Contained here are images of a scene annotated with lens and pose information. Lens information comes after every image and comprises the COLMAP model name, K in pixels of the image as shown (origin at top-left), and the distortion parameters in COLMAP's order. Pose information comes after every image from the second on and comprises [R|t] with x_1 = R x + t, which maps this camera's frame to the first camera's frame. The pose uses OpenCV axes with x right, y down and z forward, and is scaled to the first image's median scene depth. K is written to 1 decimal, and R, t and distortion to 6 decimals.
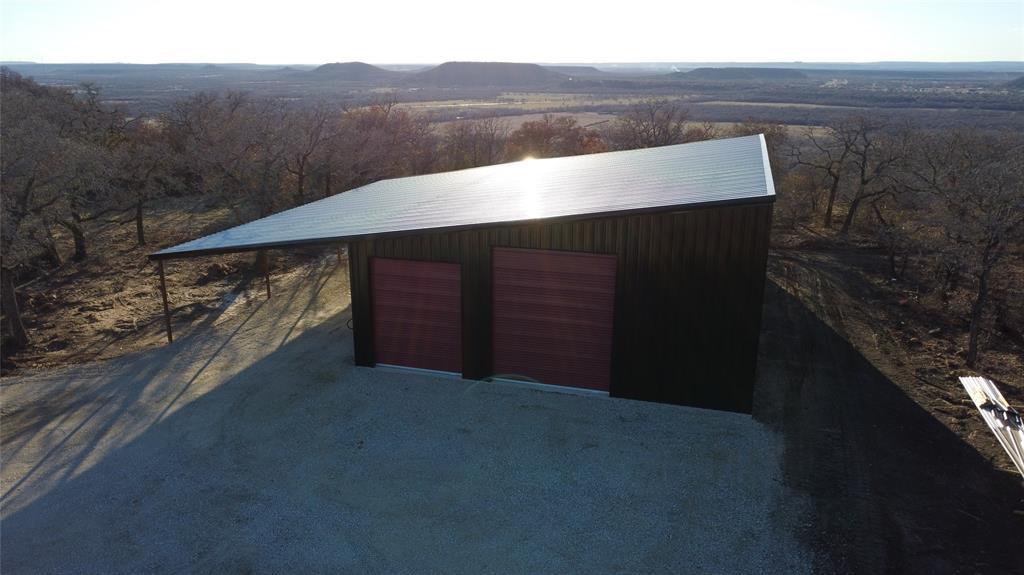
lens RADIAL K [[780.5, 0, 512.1], [0, 780.5, 290.0], [0, 0, 1]] dist [-0.008347, -0.004790]
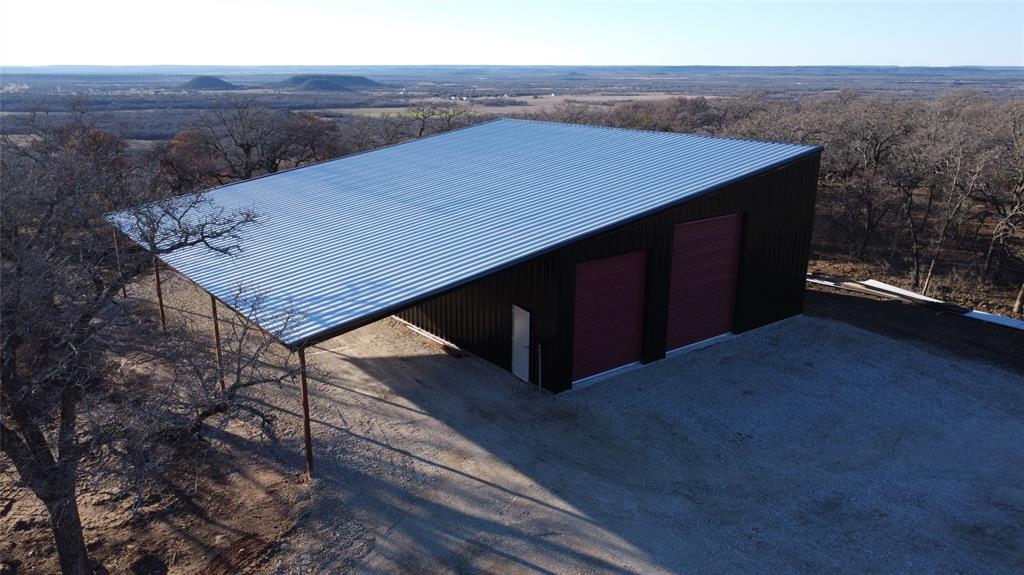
lens RADIAL K [[759.3, 0, 509.9], [0, 759.3, 285.3], [0, 0, 1]] dist [0.014954, -0.001207]
pose [[0.585161, -0.223416, 0.779533, -0.714756], [0.227104, 0.967980, 0.106949, -0.102248], [-0.778467, 0.114453, 0.617163, 0.408129]]
